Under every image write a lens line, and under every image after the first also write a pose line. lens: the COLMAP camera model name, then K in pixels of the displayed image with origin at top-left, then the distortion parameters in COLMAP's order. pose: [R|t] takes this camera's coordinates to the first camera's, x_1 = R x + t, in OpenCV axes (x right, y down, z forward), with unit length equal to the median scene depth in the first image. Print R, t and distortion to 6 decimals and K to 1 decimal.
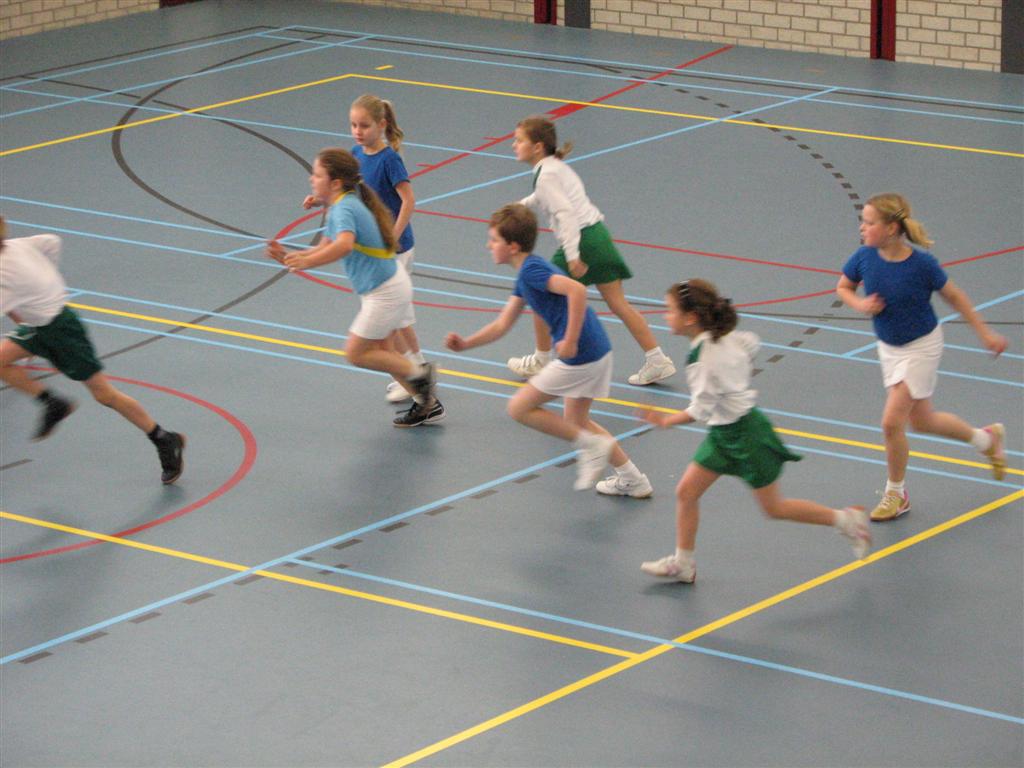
lens RADIAL K [[3917.5, 0, 489.0], [0, 3917.5, 384.9], [0, 0, 1]] dist [0.205115, 0.000000]
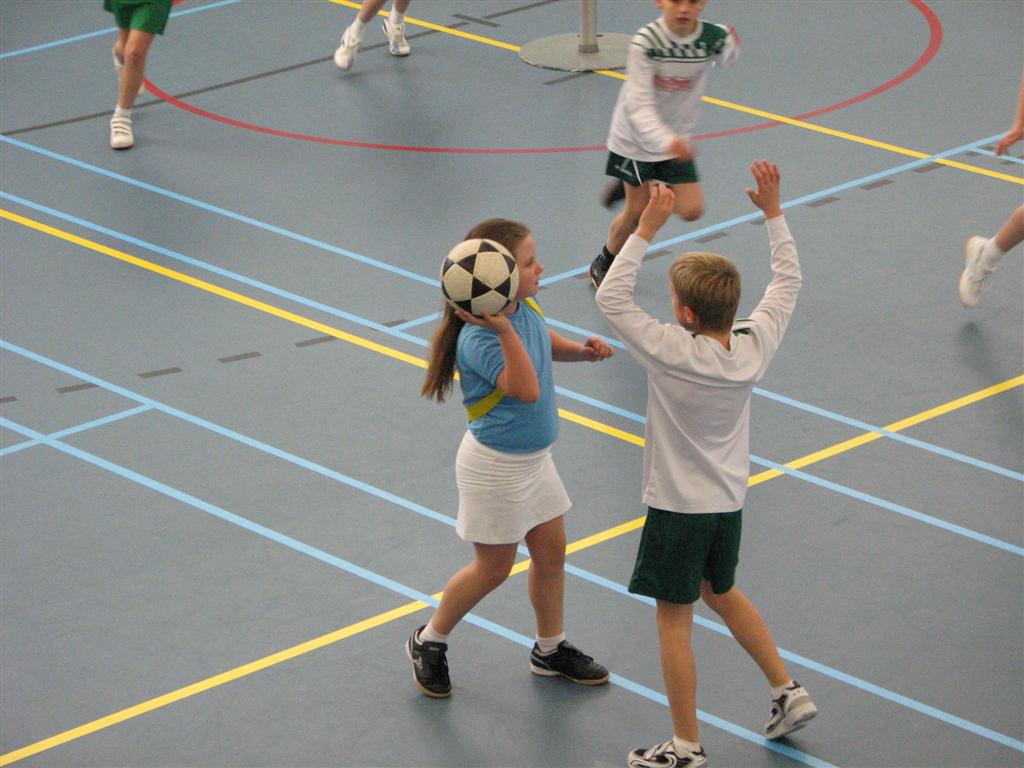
lens RADIAL K [[3917.5, 0, 511.4], [0, 3917.5, 385.0], [0, 0, 1]] dist [0.205115, 0.000000]
pose [[0.983672, 0.049360, -0.173068, 0.072841], [-0.030208, 0.993294, 0.111599, -0.024024], [0.177416, -0.104549, 0.978567, 0.088184]]
